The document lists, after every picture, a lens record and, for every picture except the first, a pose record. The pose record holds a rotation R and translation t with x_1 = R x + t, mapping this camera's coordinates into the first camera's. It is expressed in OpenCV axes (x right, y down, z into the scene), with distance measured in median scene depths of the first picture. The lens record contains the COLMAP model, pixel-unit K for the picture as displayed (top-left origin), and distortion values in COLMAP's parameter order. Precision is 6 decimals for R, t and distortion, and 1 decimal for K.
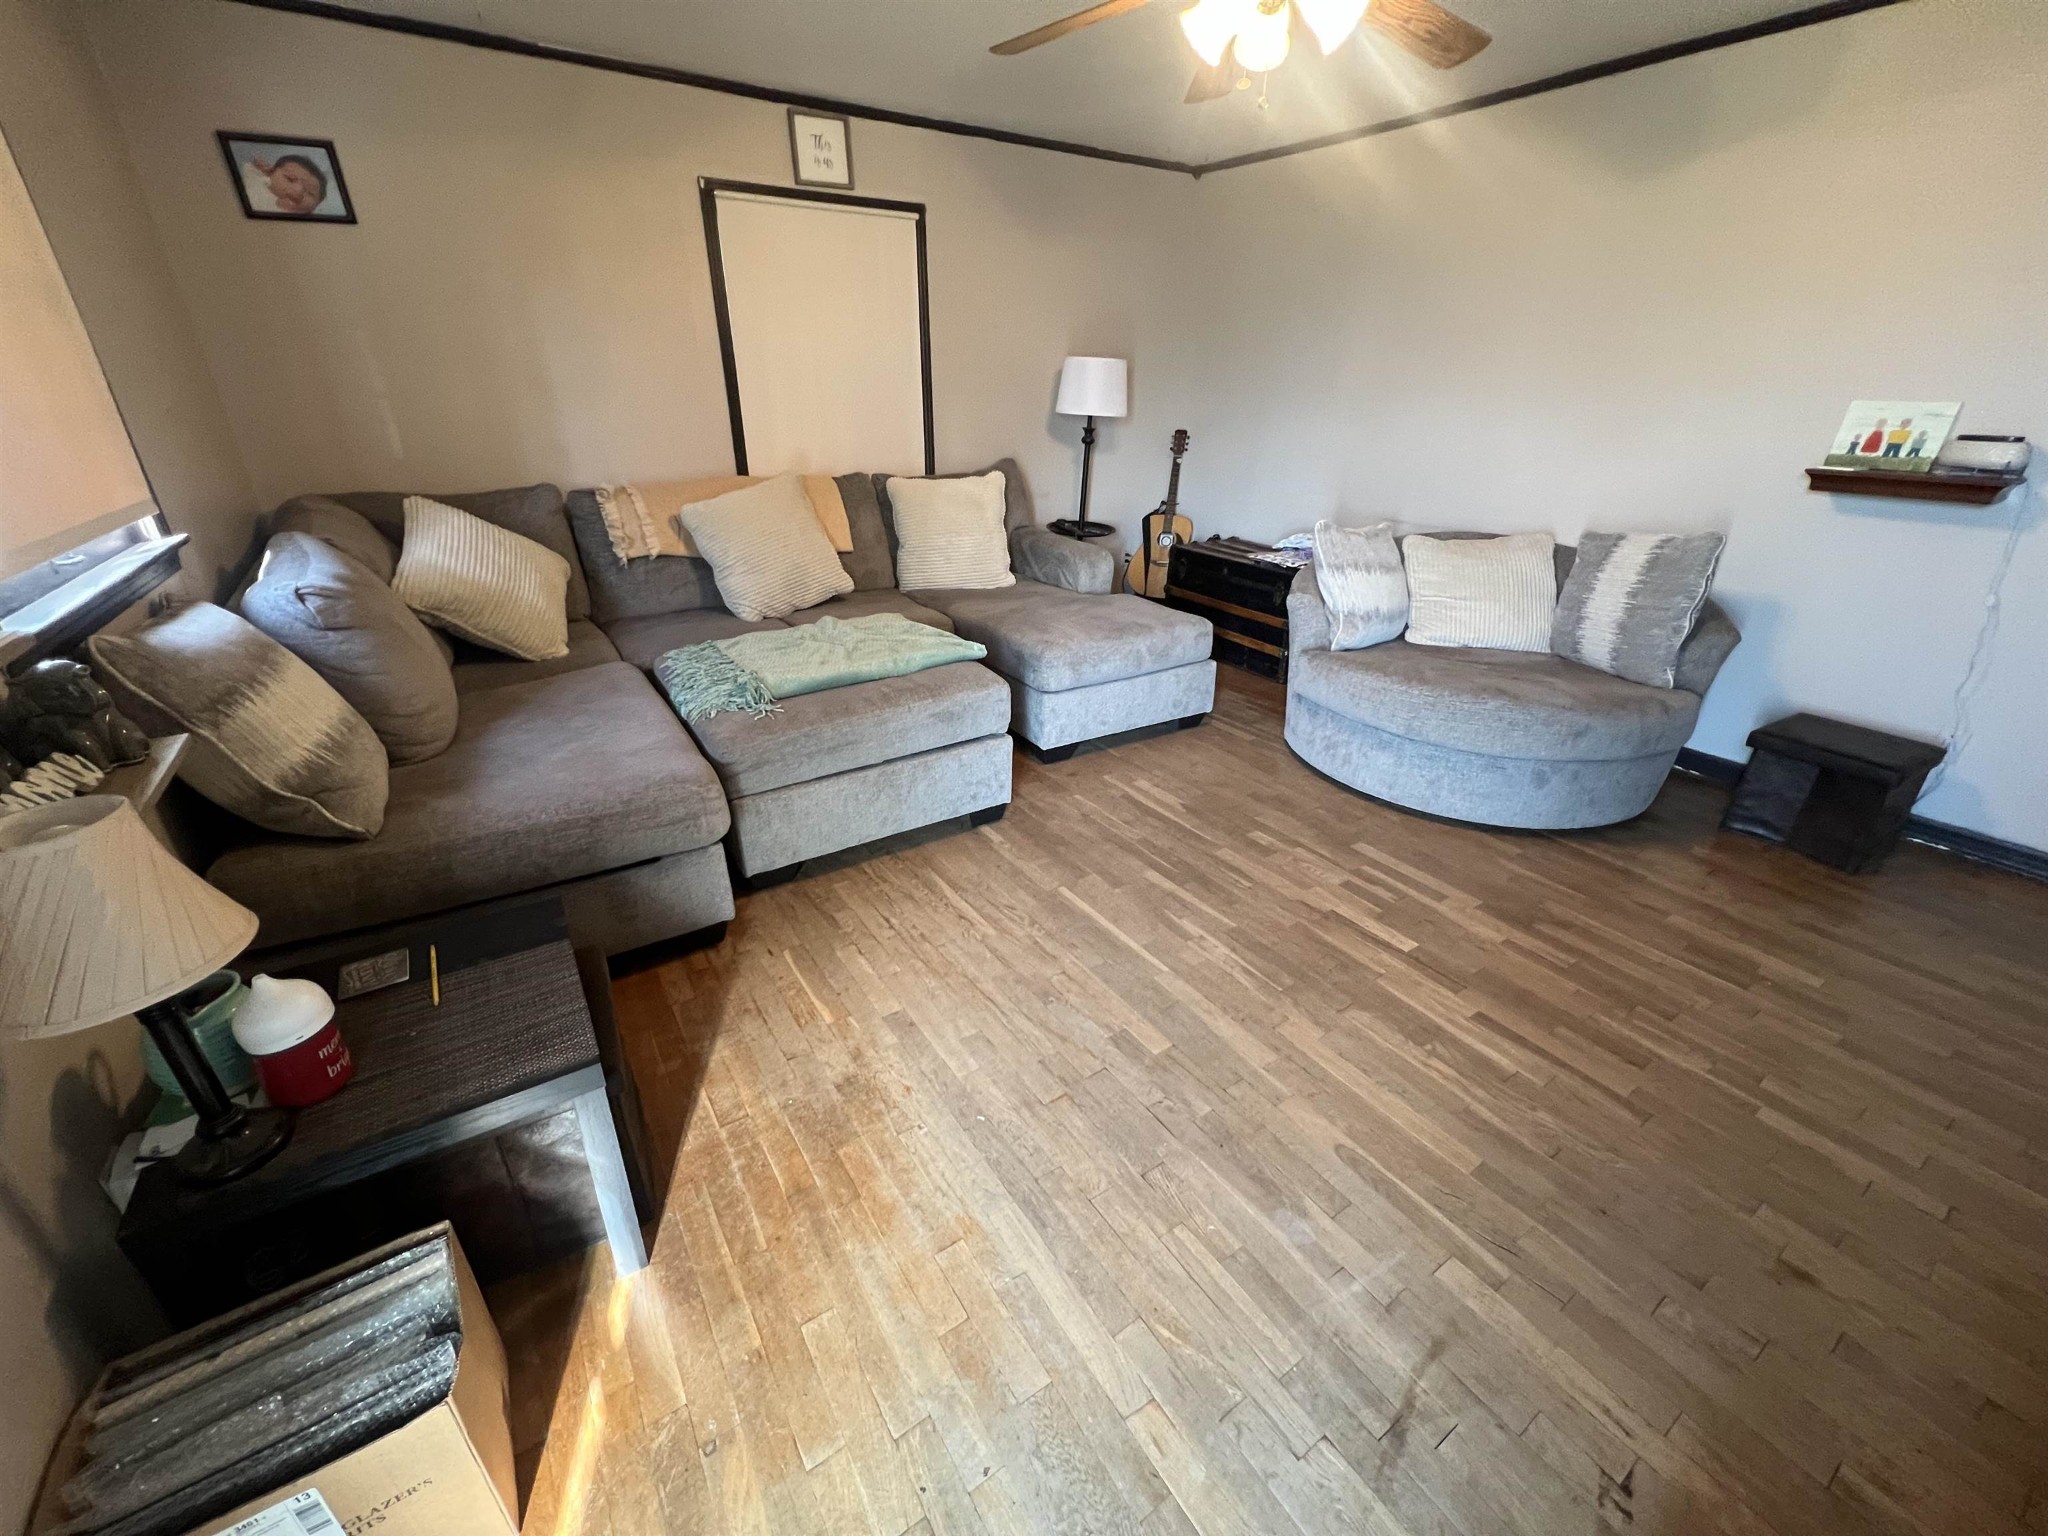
lens RADIAL K [[822.6, 0, 1016.4], [0, 822.6, 764.6], [0, 0, 1]] dist [-0.001494, 0.000054]
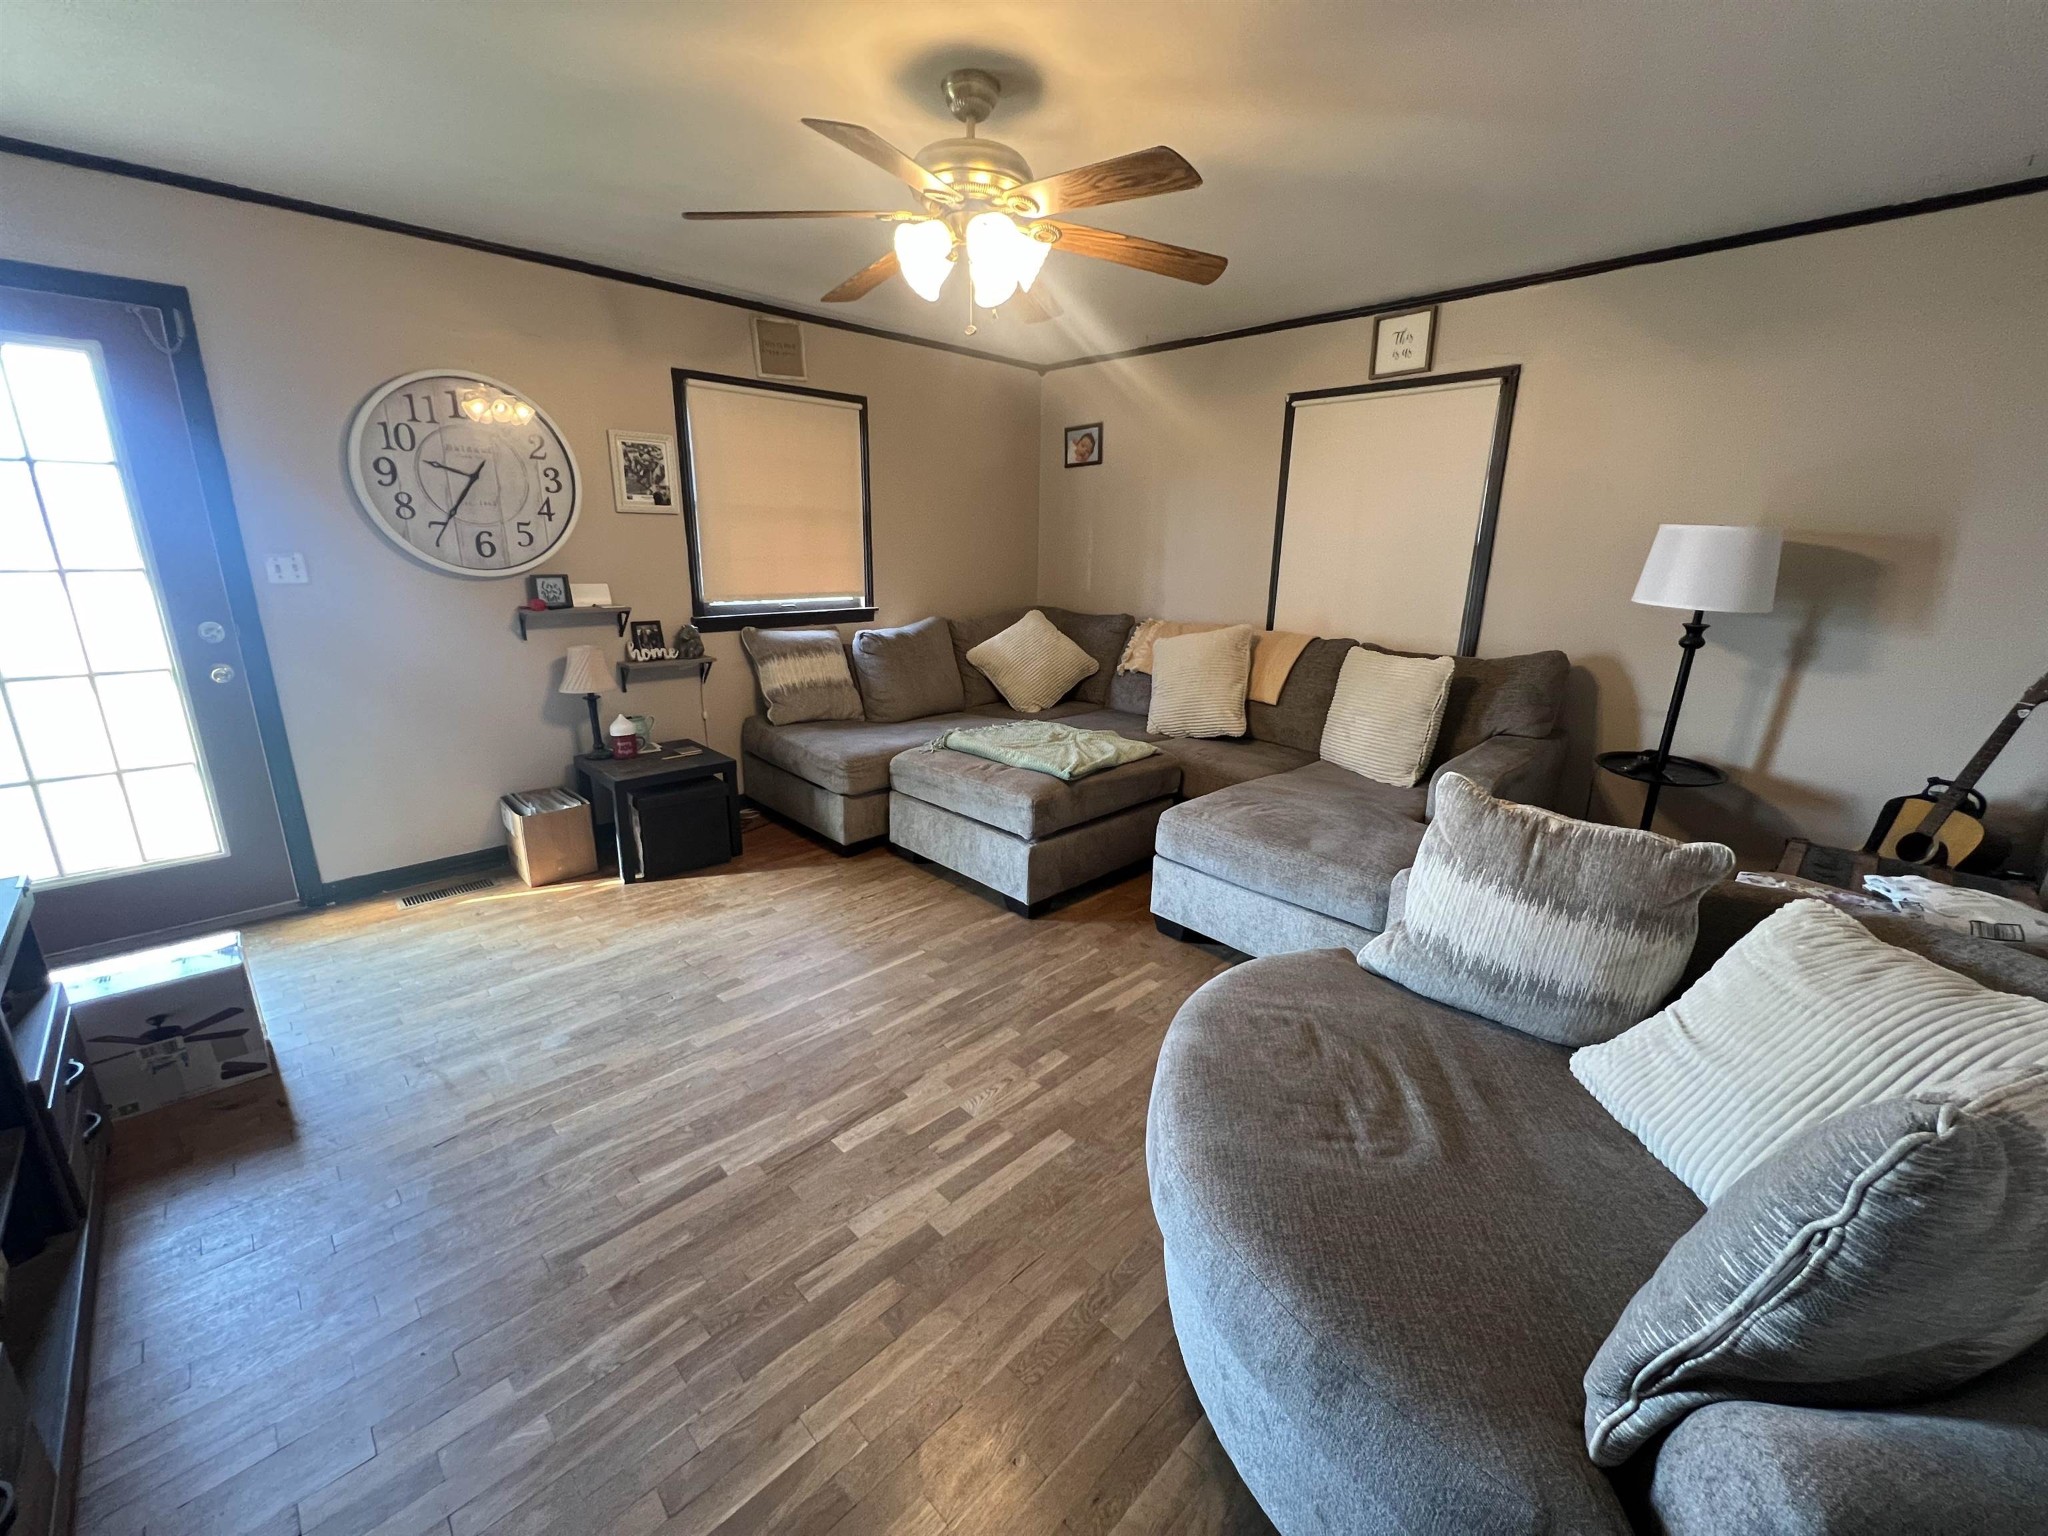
lens RADIAL K [[822.6, 0, 1016.4], [0, 822.6, 764.6], [0, 0, 1]] dist [-0.001494, 0.000054]
pose [[0.187821, 0.256215, -0.948197, 1.082636], [-0.424515, 0.891729, 0.156868, -0.317560], [0.885726, 0.373060, 0.276252, 0.661683]]
